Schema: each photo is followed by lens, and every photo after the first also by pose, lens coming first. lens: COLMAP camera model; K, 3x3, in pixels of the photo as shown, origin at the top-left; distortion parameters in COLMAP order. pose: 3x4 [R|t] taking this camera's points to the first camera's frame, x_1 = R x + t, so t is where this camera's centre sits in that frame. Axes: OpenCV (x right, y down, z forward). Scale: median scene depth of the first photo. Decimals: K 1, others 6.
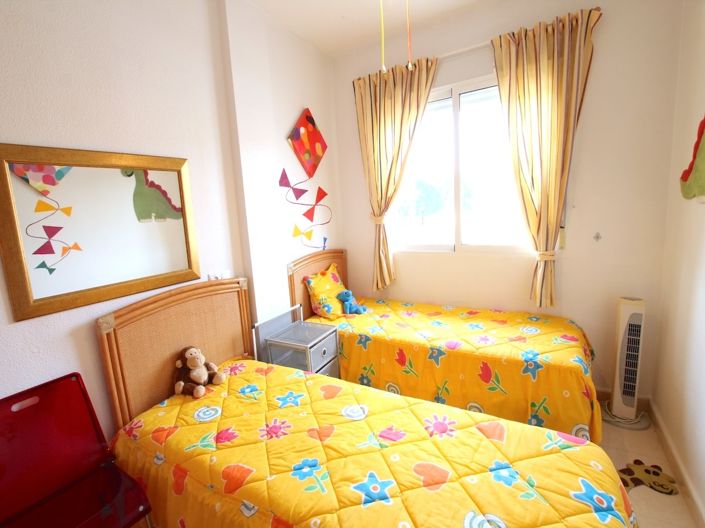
lens RADIAL K [[330.0, 0, 356.1], [0, 330.0, 256.5], [0, 0, 1]] dist [-0.032444, 0.001013]
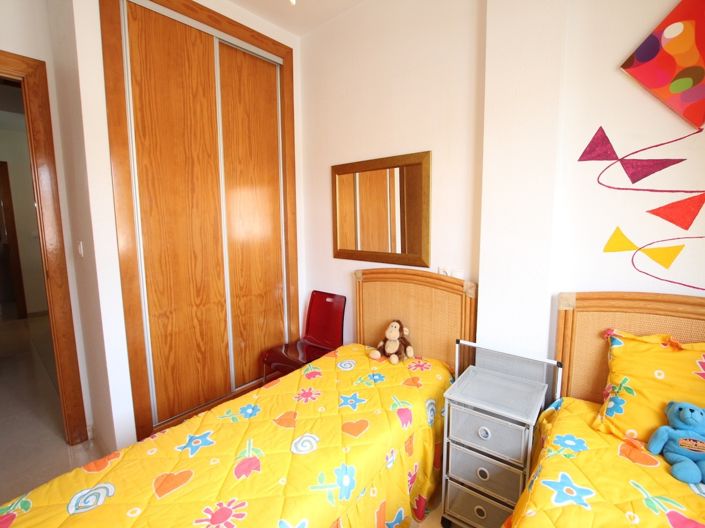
lens RADIAL K [[330.0, 0, 356.1], [0, 330.0, 256.5], [0, 0, 1]] dist [-0.032444, 0.001013]
pose [[-0.171524, 0.186878, -0.967293, 0.432899], [-0.118256, 0.970840, 0.208533, -0.122016], [0.978057, 0.150156, -0.144423, 0.718466]]
